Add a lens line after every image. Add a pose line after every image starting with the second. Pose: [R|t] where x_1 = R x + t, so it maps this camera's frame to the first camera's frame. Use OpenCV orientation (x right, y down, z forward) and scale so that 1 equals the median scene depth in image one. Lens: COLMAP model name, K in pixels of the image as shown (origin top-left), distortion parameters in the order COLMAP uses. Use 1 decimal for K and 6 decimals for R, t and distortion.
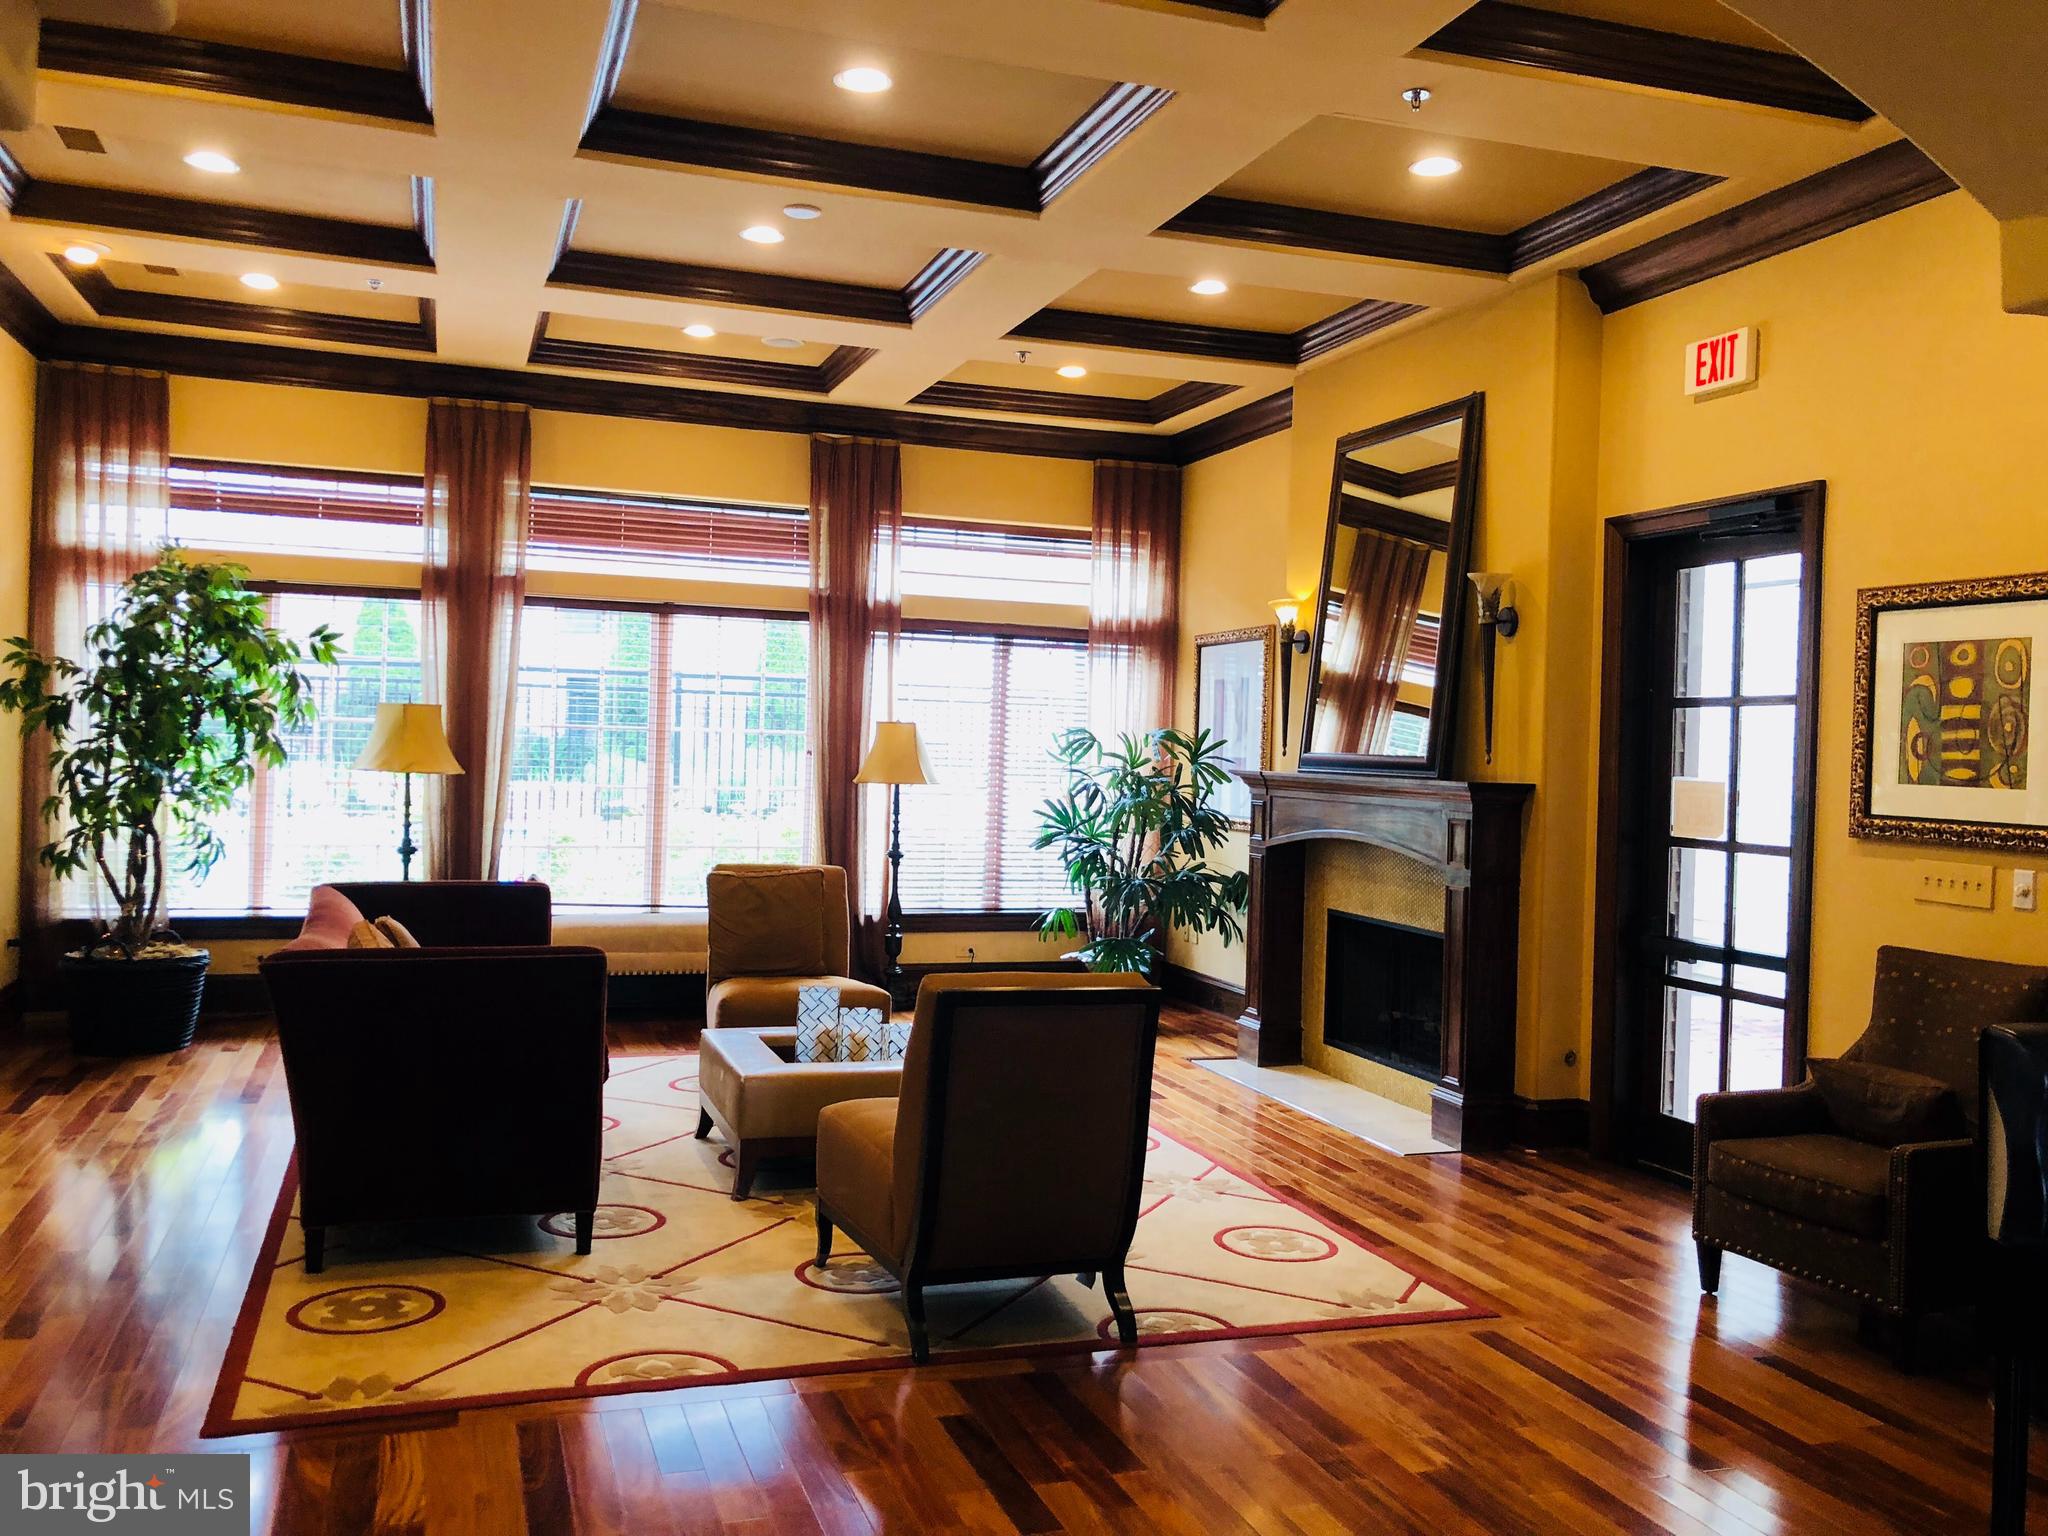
lens RADIAL K [[1680.0, 0, 988.3], [0, 1680.0, 758.0], [0, 0, 1]] dist [0.002710, -0.002895]
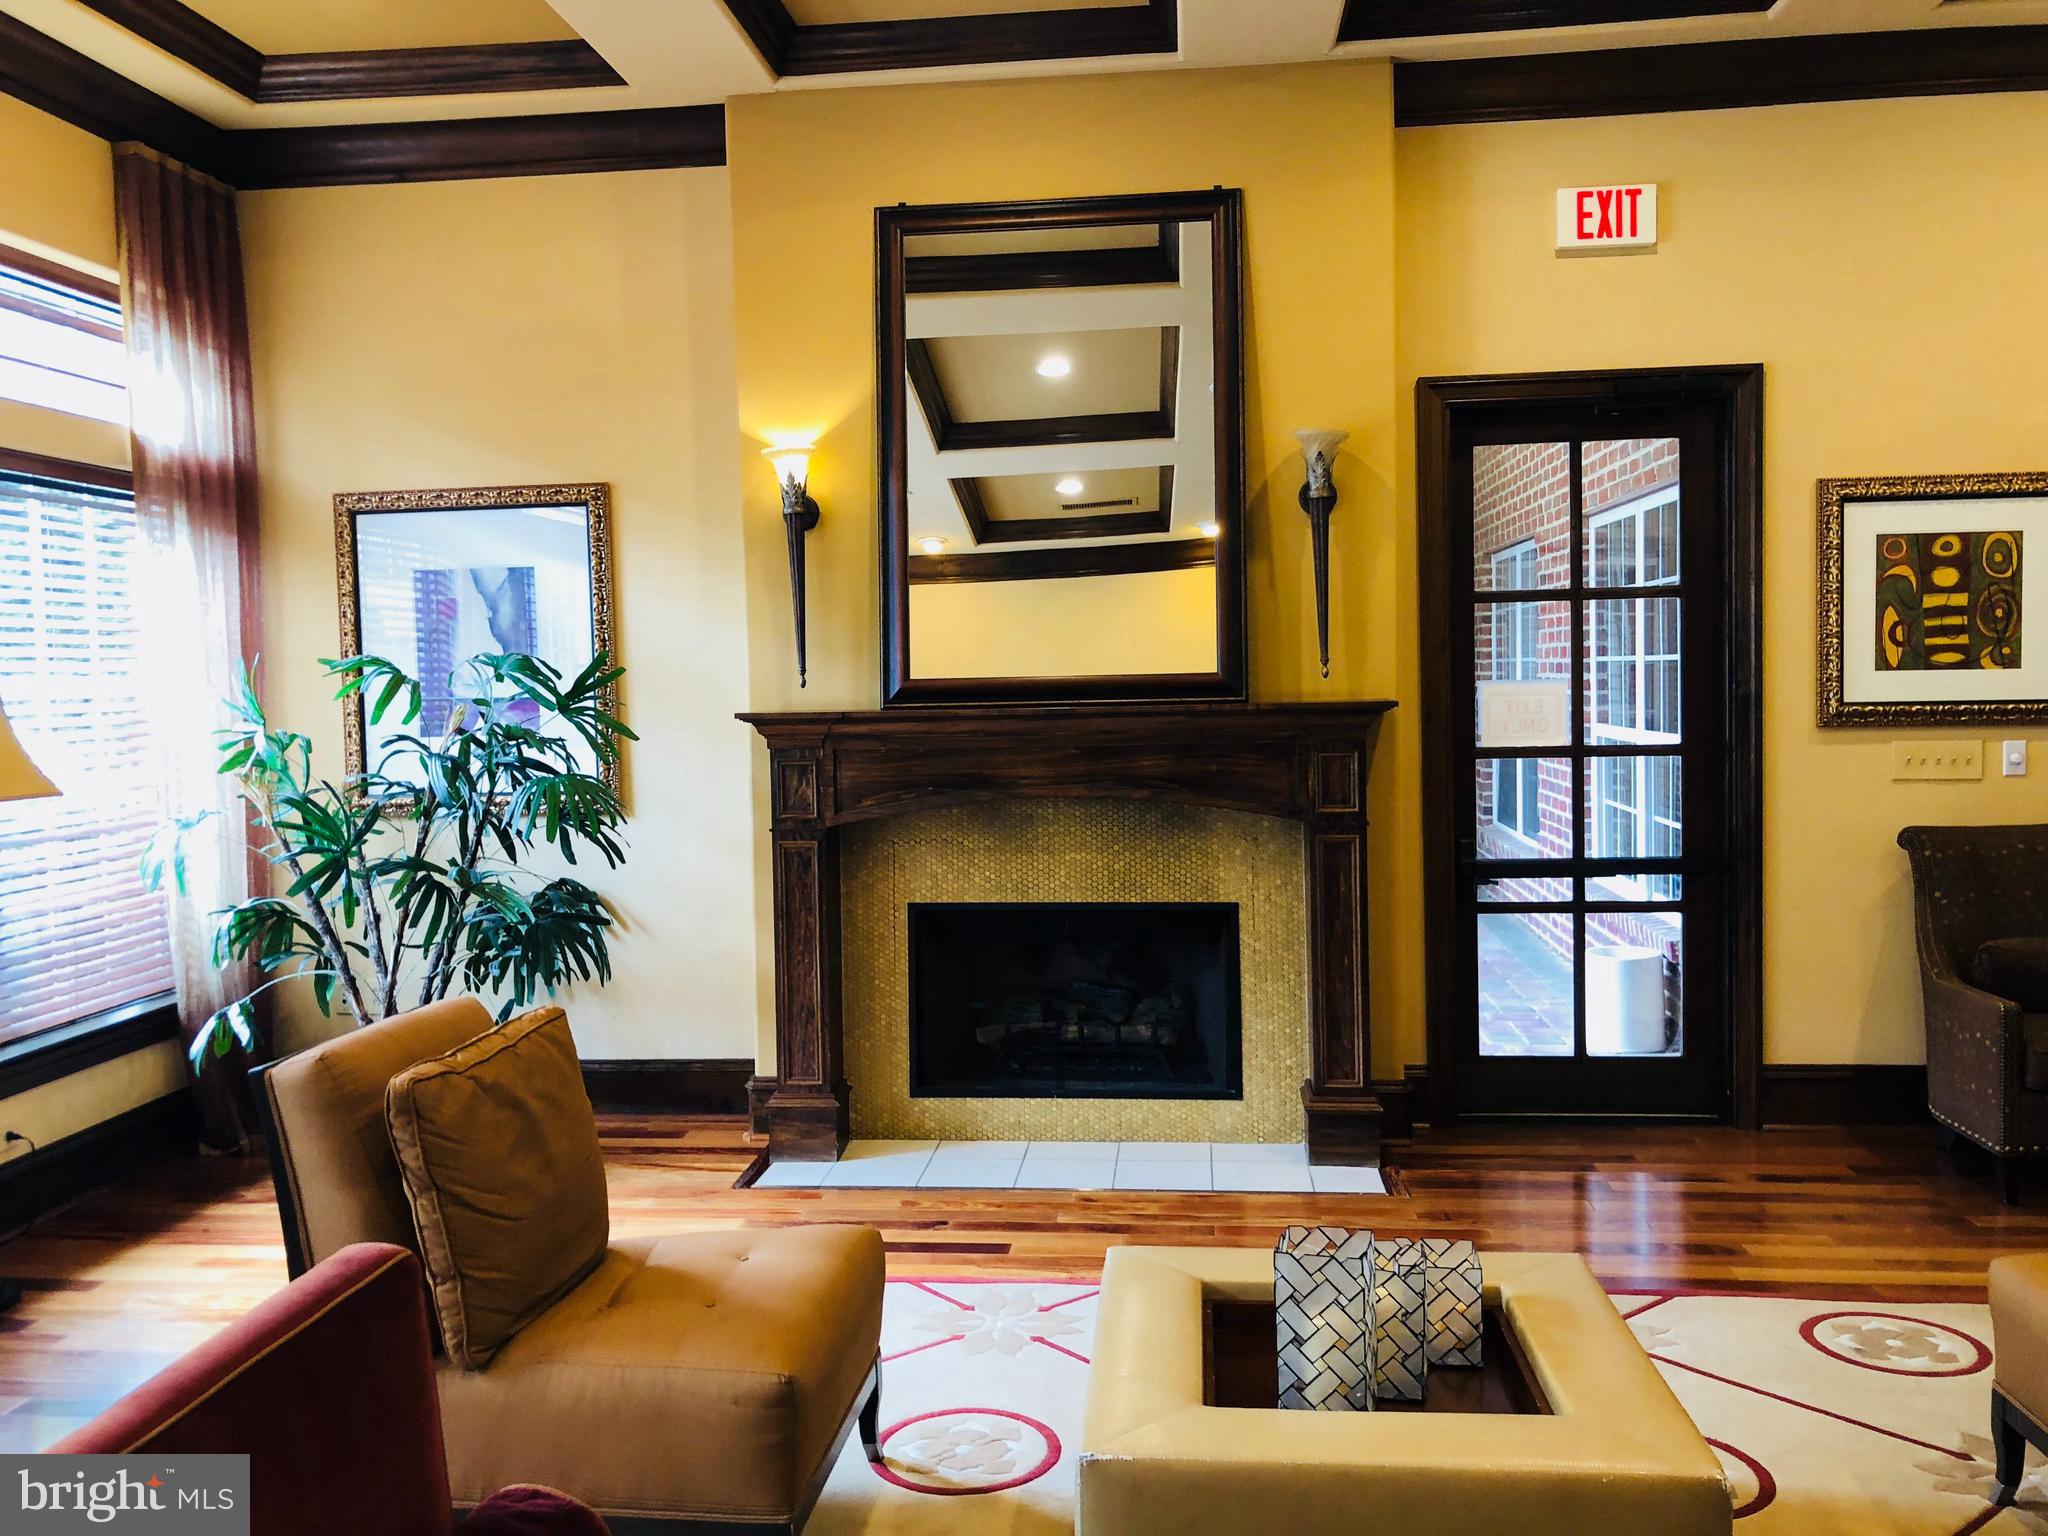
lens RADIAL K [[1680.0, 0, 988.3], [0, 1680.0, 758.0], [0, 0, 1]] dist [0.002710, -0.002895]
pose [[0.414594, -0.081930, 0.906311, -0.605032], [0.040282, 0.996615, 0.071667, -0.026252], [-0.909114, 0.006796, 0.416491, 1.029487]]
